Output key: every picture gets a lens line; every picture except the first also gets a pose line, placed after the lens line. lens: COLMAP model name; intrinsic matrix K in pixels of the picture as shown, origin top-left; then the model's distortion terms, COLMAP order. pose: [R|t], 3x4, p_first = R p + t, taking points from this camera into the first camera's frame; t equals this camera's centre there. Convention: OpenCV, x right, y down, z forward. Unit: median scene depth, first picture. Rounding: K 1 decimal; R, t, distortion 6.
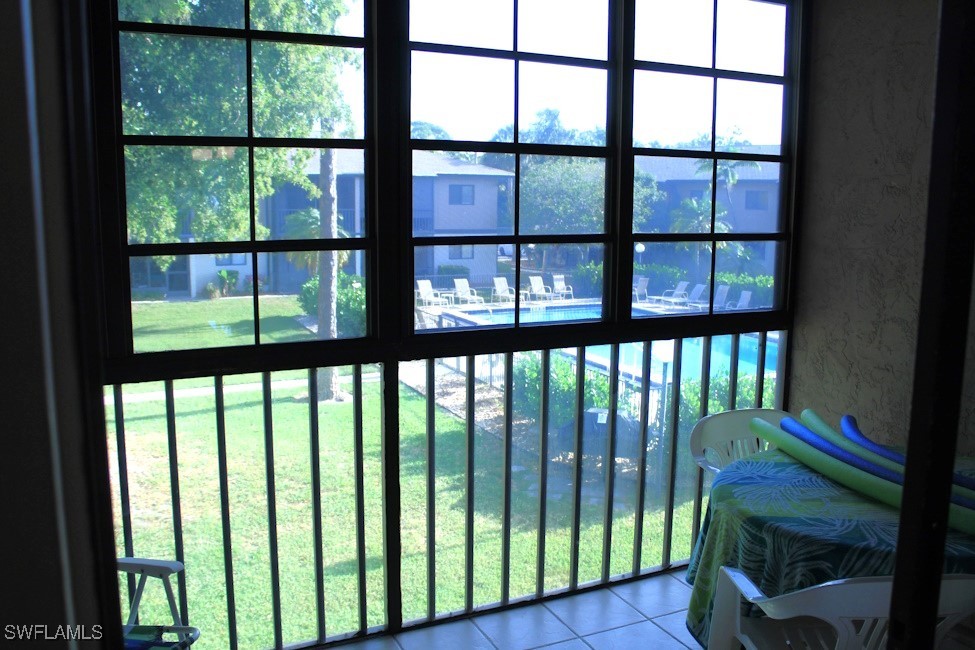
lens RADIAL K [[845.2, 0, 487.5], [0, 845.2, 325.0], [0, 0, 1]] dist [-0.170767, 0.139125]
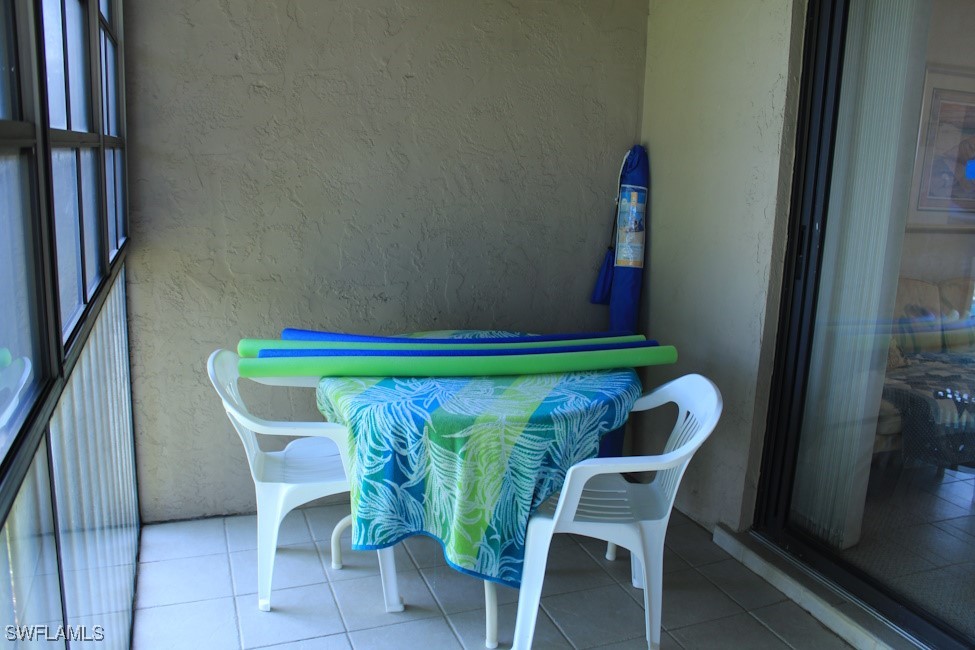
lens RADIAL K [[845.2, 0, 487.5], [0, 845.2, 325.0], [0, 0, 1]] dist [-0.170767, 0.139125]
pose [[0.061919, -0.206277, 0.976533, -0.543639], [0.110261, 0.973835, 0.198716, -0.071086], [-0.991972, 0.095369, 0.083043, 0.792940]]
